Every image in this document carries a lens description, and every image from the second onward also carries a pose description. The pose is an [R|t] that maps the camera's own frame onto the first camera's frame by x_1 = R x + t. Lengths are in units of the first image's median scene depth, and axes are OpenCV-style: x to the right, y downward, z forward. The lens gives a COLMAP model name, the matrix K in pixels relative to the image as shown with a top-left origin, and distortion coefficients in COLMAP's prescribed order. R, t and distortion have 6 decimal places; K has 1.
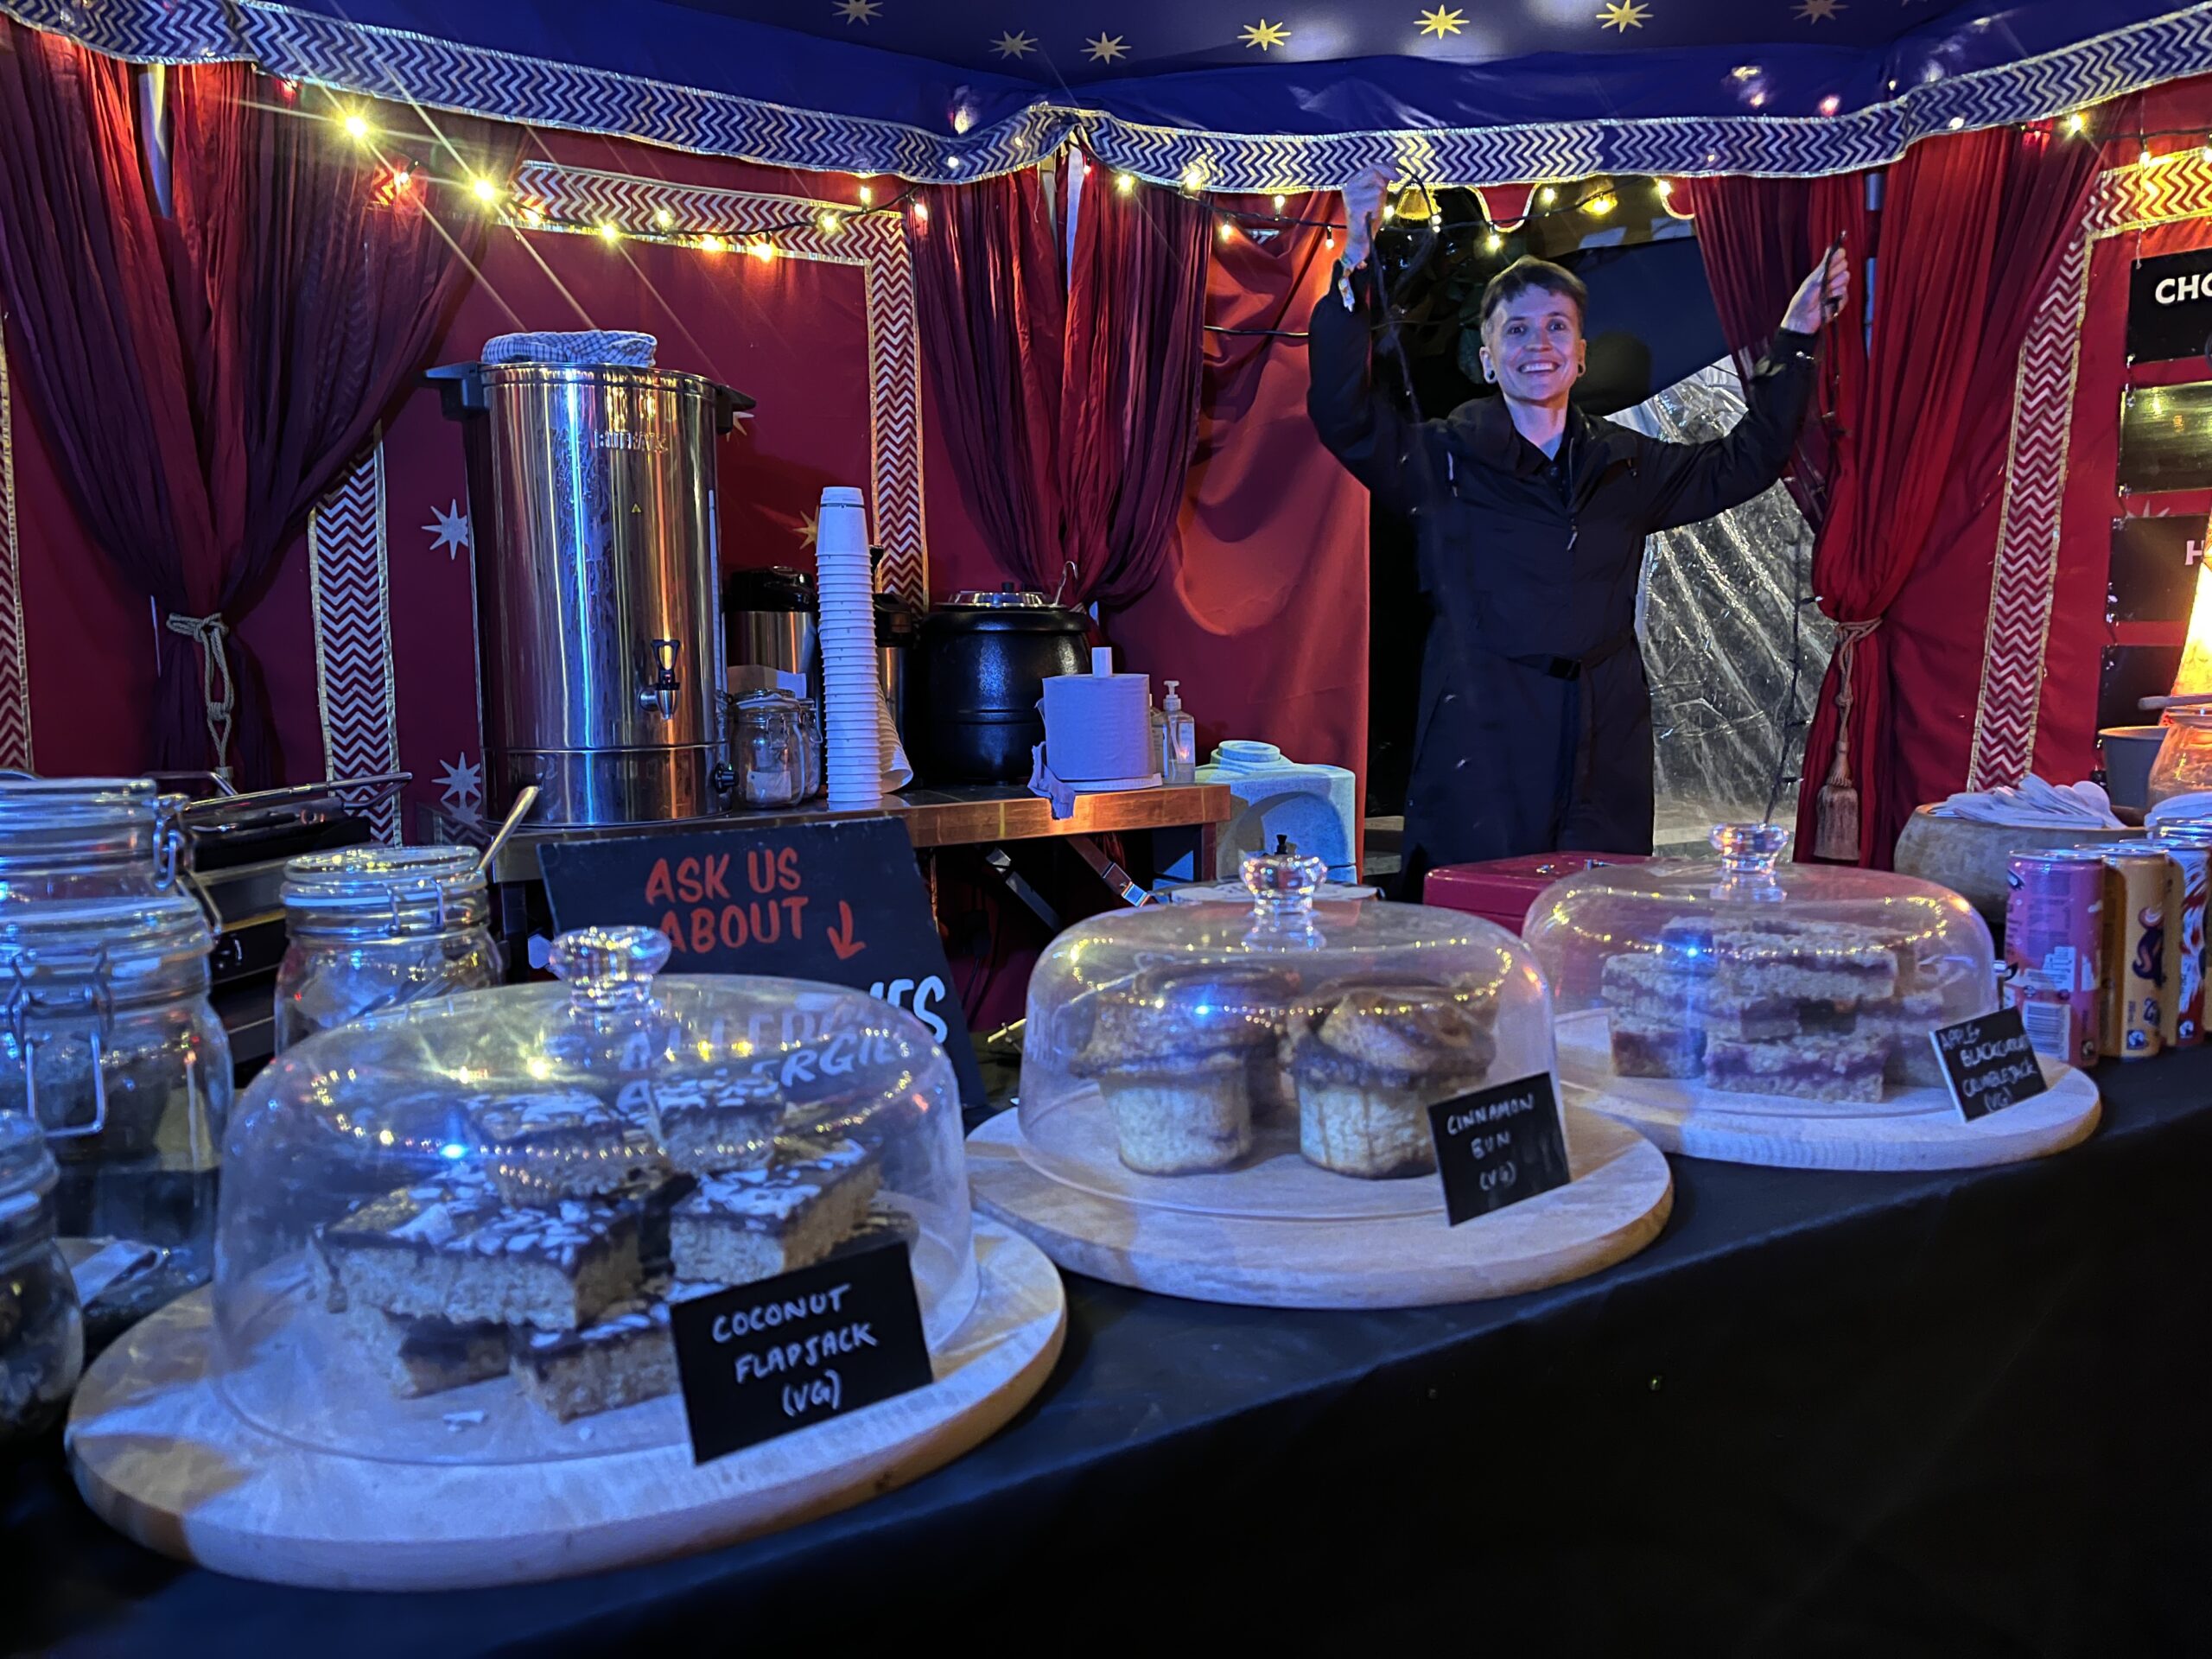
lens RADIAL K [[1704.7, 0, 1106.0], [0, 1704.7, 829.5], [0, 0, 1]] dist [0.019949, -0.007937]
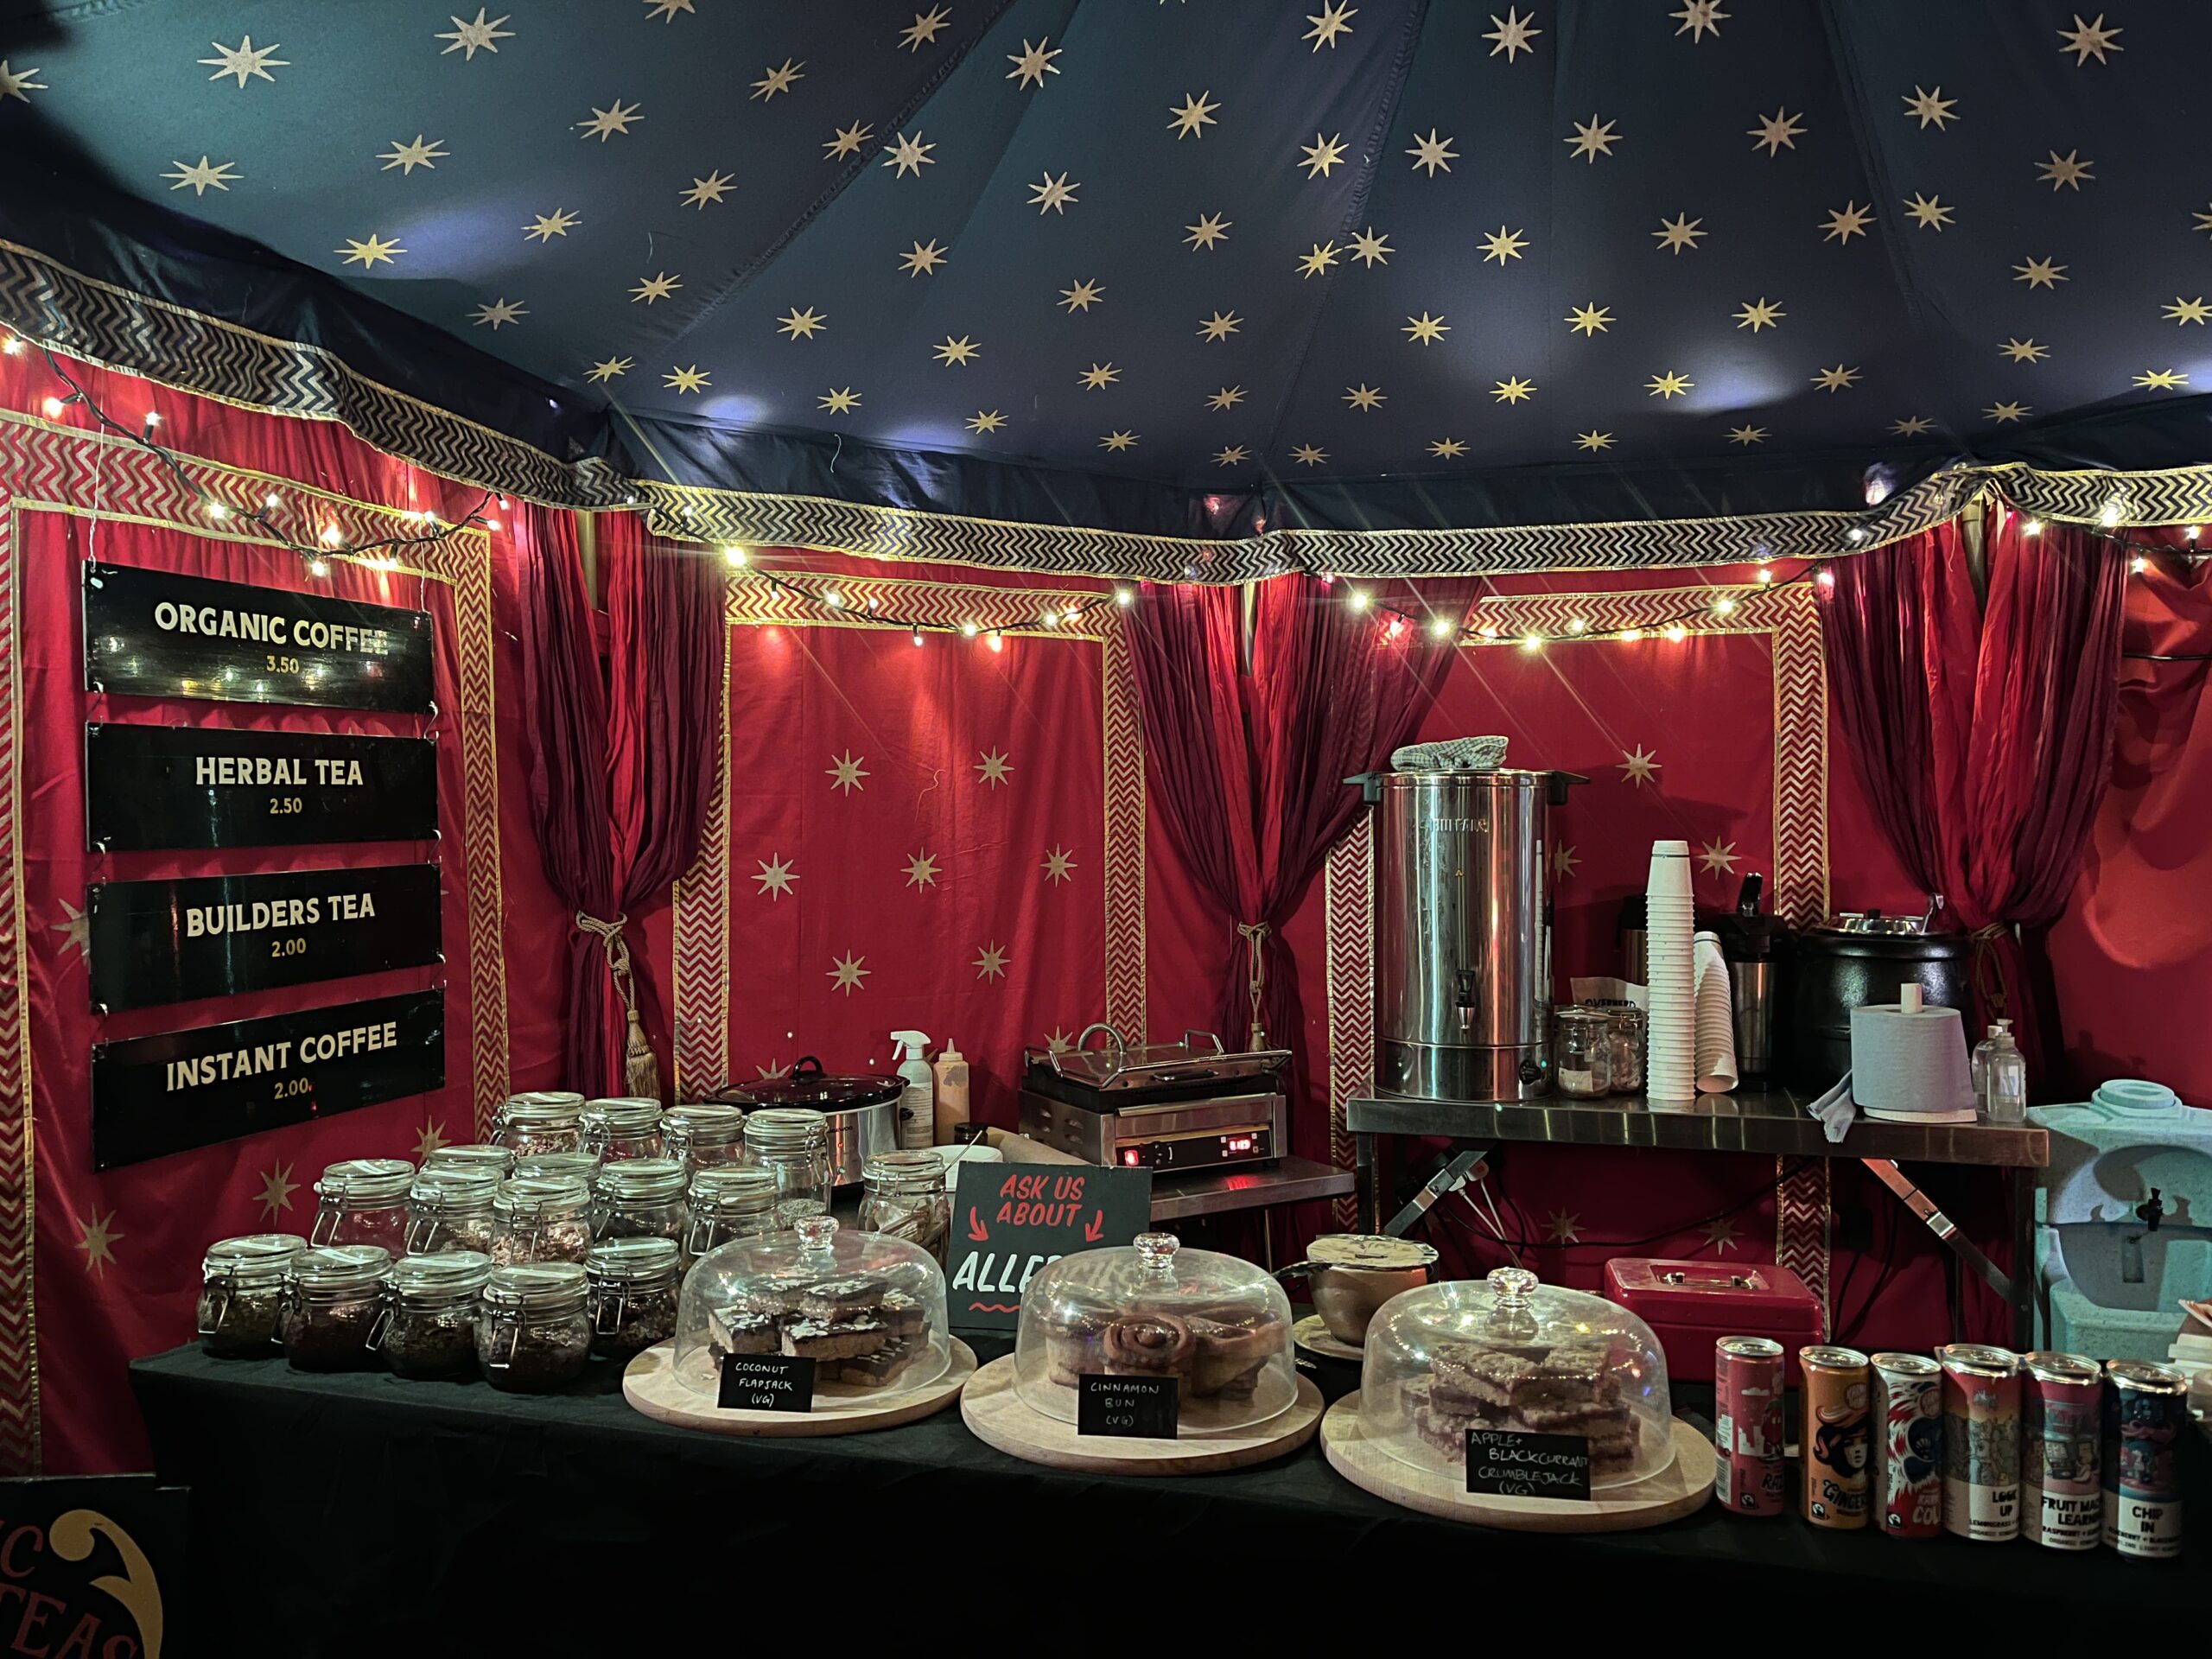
lens RADIAL K [[1769.3, 0, 1106.0], [0, 1769.3, 829.5], [0, 0, 1]] dist [0.018070, 0.010360]
pose [[0.644218, 0.023858, -0.764470, 0.488066], [-0.081550, 0.995958, -0.037639, -0.111112], [0.760482, 0.086590, 0.643560, -0.112563]]
